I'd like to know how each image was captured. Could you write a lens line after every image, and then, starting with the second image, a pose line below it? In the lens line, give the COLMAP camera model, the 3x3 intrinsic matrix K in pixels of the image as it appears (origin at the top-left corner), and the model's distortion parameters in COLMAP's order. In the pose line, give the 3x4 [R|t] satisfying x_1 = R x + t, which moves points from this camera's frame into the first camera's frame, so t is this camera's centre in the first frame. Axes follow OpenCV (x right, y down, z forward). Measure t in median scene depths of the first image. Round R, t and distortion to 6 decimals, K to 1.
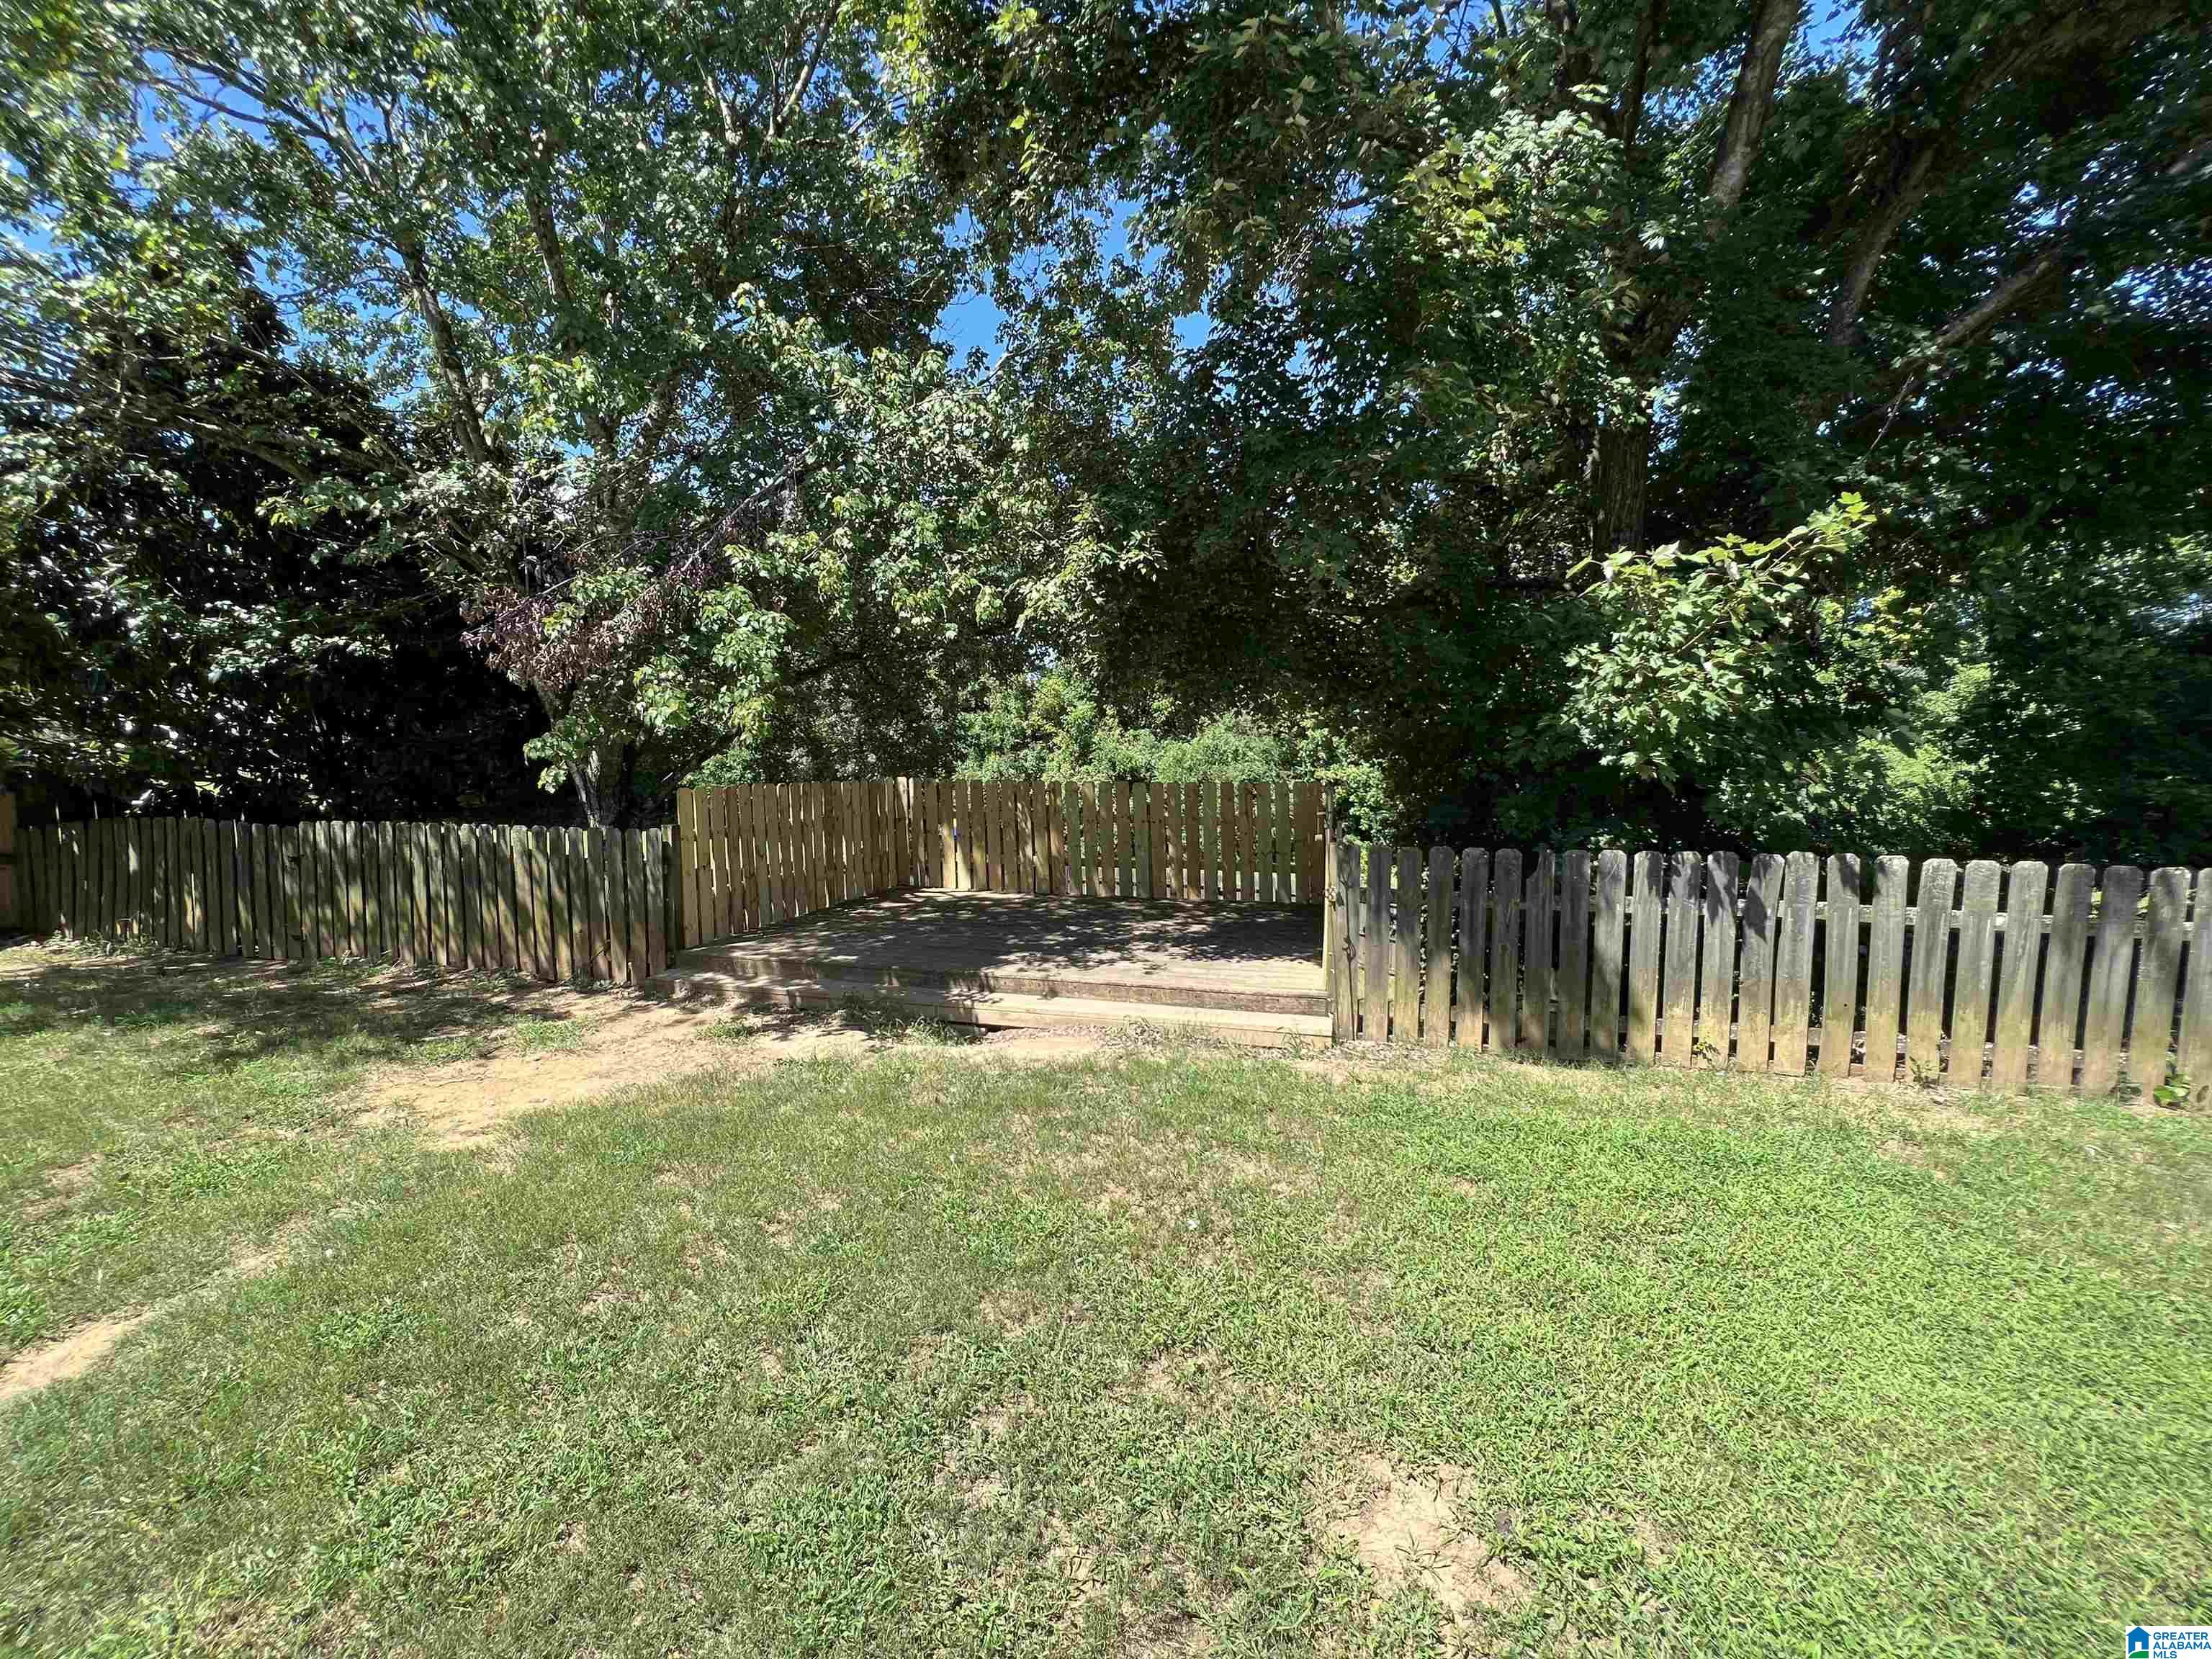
lens RADIAL K [[886.7, 0, 1101.8], [0, 886.7, 823.7], [0, 0, 1]] dist [-0.003516, 0.001426]
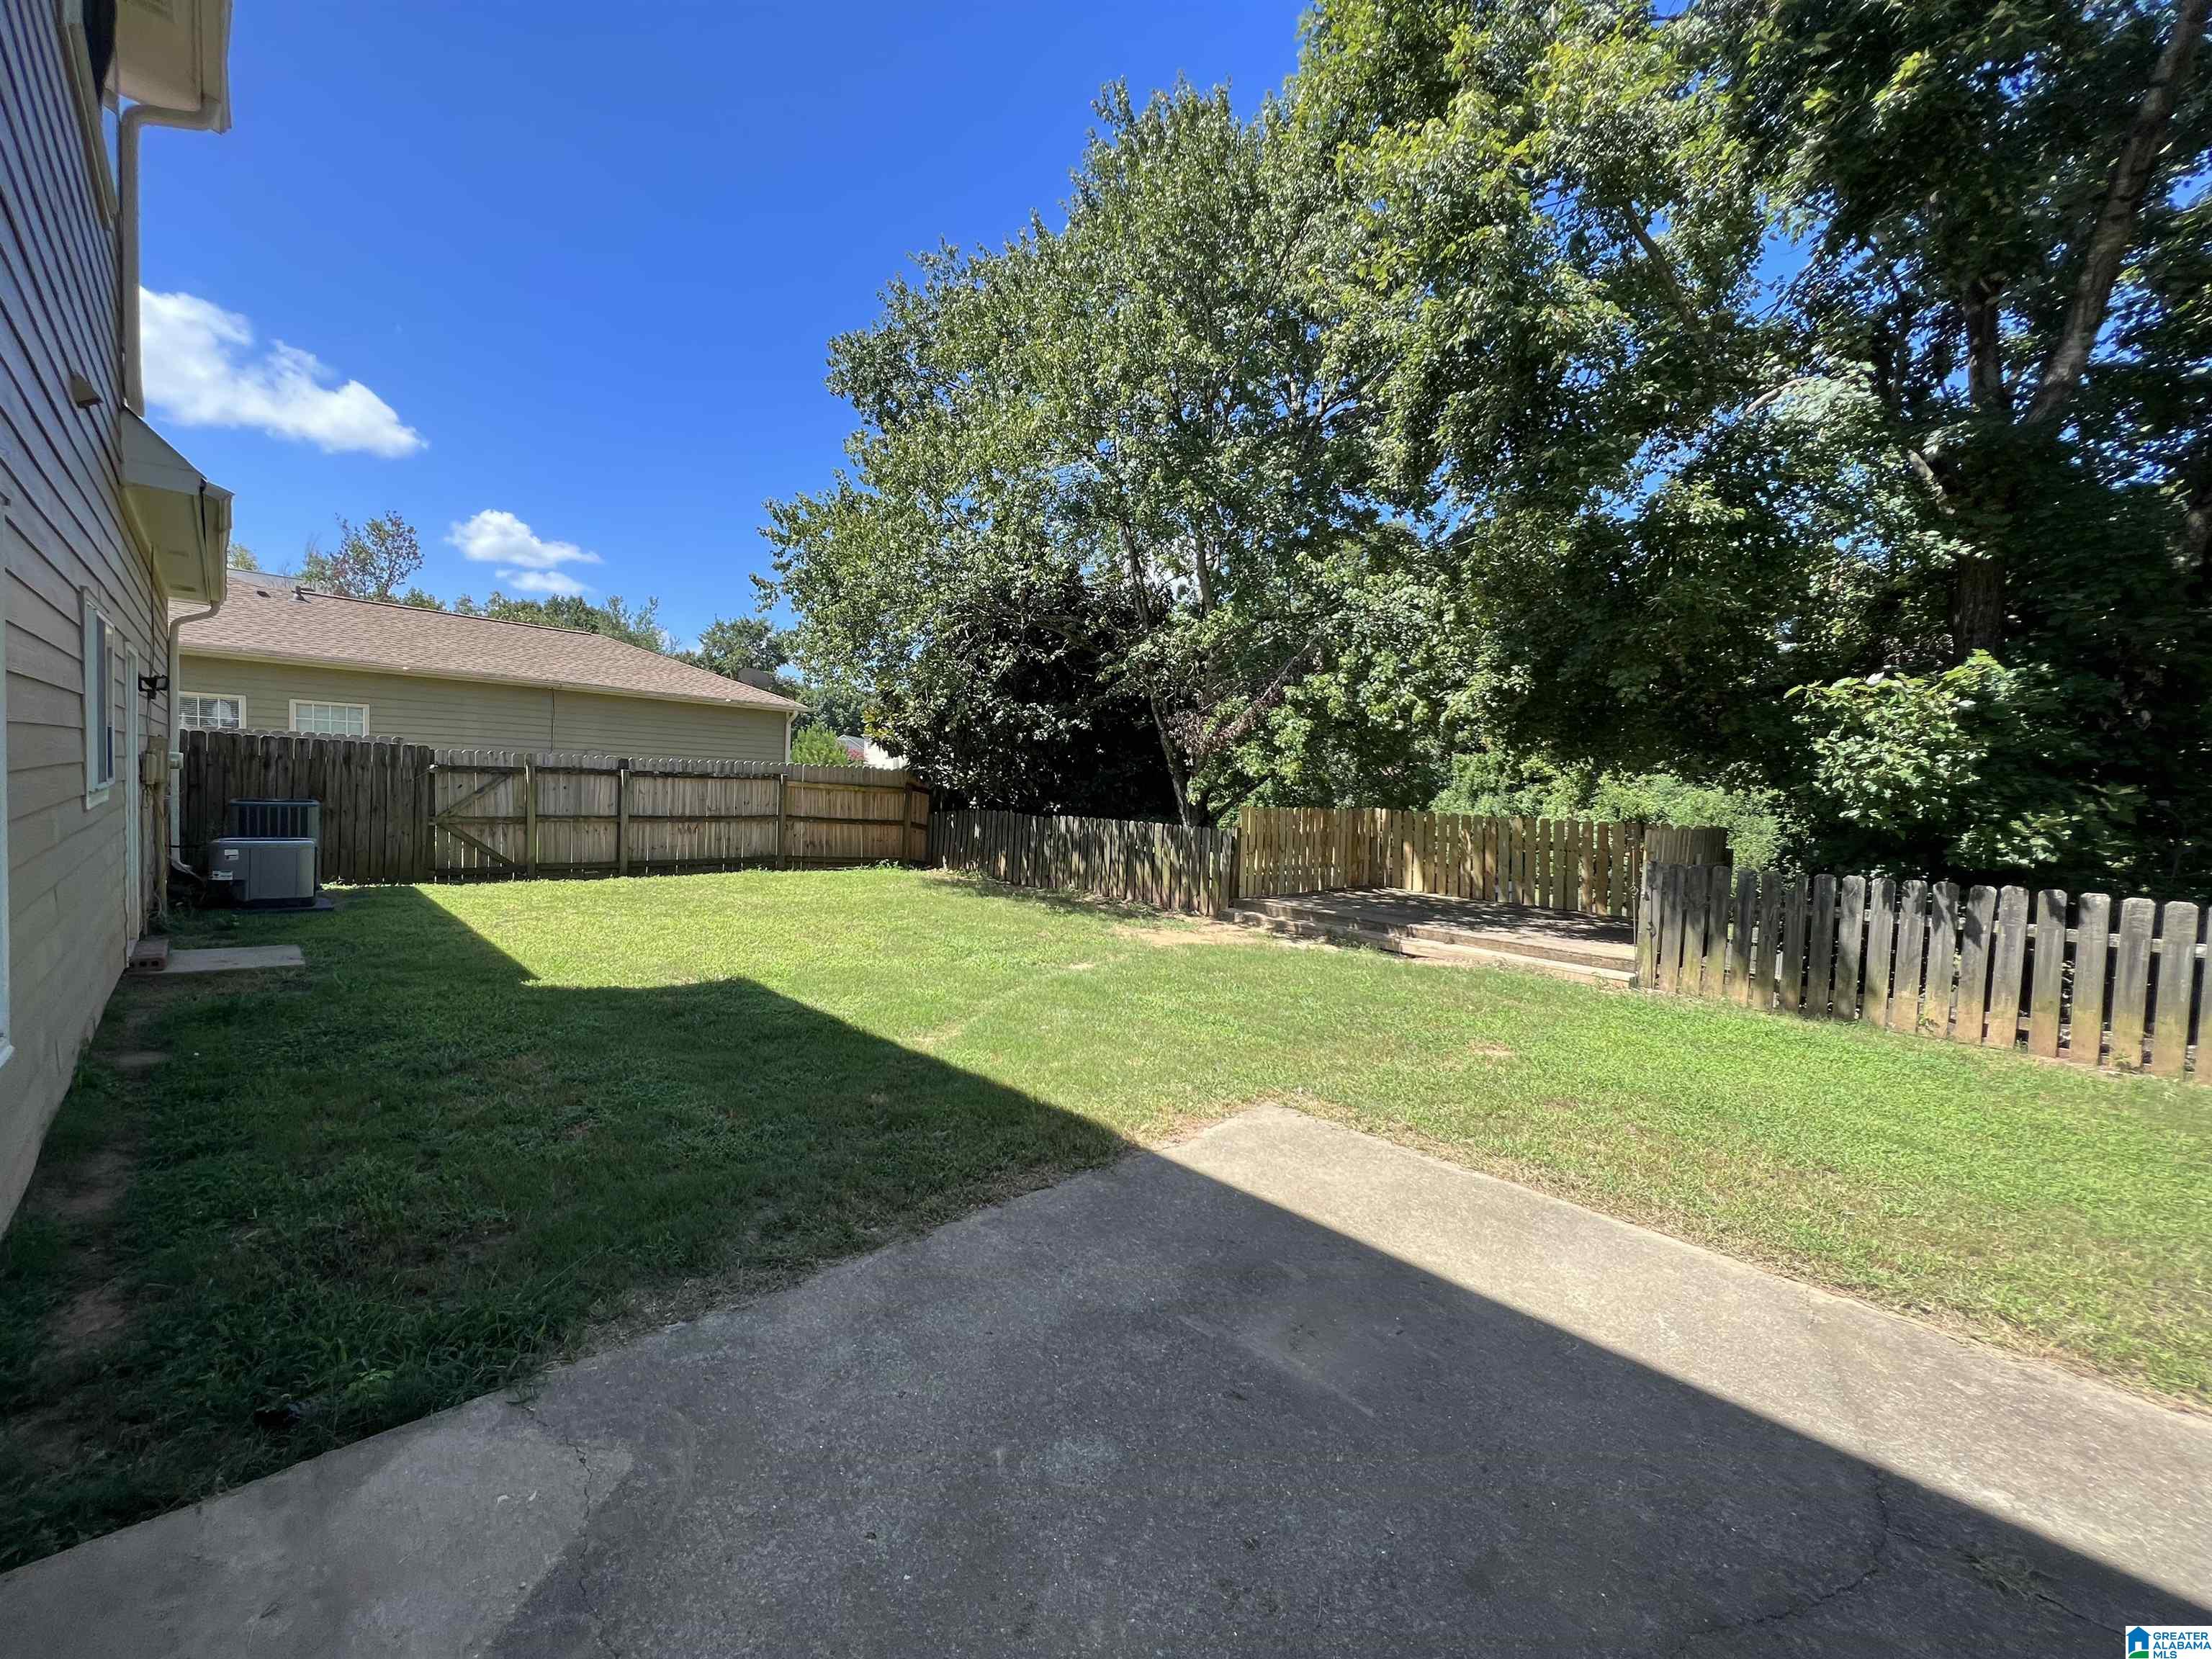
lens RADIAL K [[886.7, 0, 1101.8], [0, 886.7, 823.7], [0, 0, 1]] dist [-0.003516, 0.001426]
pose [[0.851742, 0.053742, -0.521197, 0.261610], [-0.074416, 0.997050, -0.018803, 0.059537], [0.518649, 0.054800, 0.853229, -0.828599]]
